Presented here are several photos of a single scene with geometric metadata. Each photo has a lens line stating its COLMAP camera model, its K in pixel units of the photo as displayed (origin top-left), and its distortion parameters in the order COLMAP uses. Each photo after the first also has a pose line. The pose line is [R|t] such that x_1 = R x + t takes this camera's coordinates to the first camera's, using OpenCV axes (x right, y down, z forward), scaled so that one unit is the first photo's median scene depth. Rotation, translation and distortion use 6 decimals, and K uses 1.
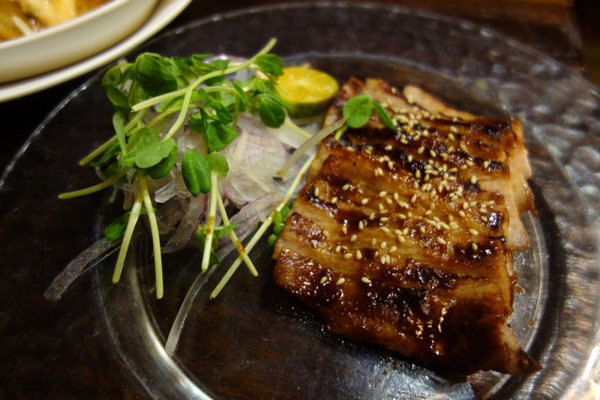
lens RADIAL K [[470.9, 0, 299.7], [0, 470.9, 200.2], [0, 0, 1]] dist [-0.003862, -0.005567]
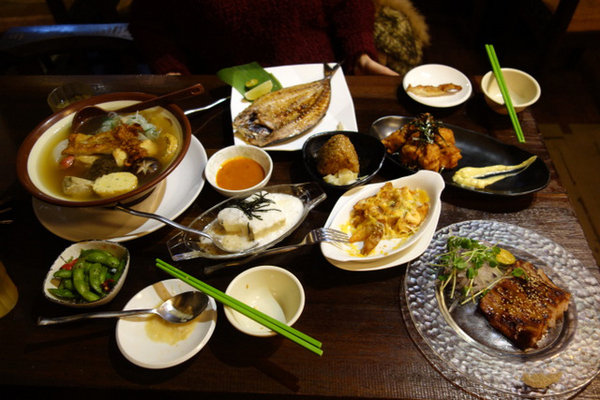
lens RADIAL K [[470.9, 0, 300.5], [0, 470.9, 199.5], [0, 0, 1]] dist [-0.003862, -0.005567]
pose [[0.875756, 0.327288, -0.354872, -0.244159], [-0.369591, 0.927462, -0.056711, 0.108479], [0.310569, 0.180823, 0.933193, -3.034573]]
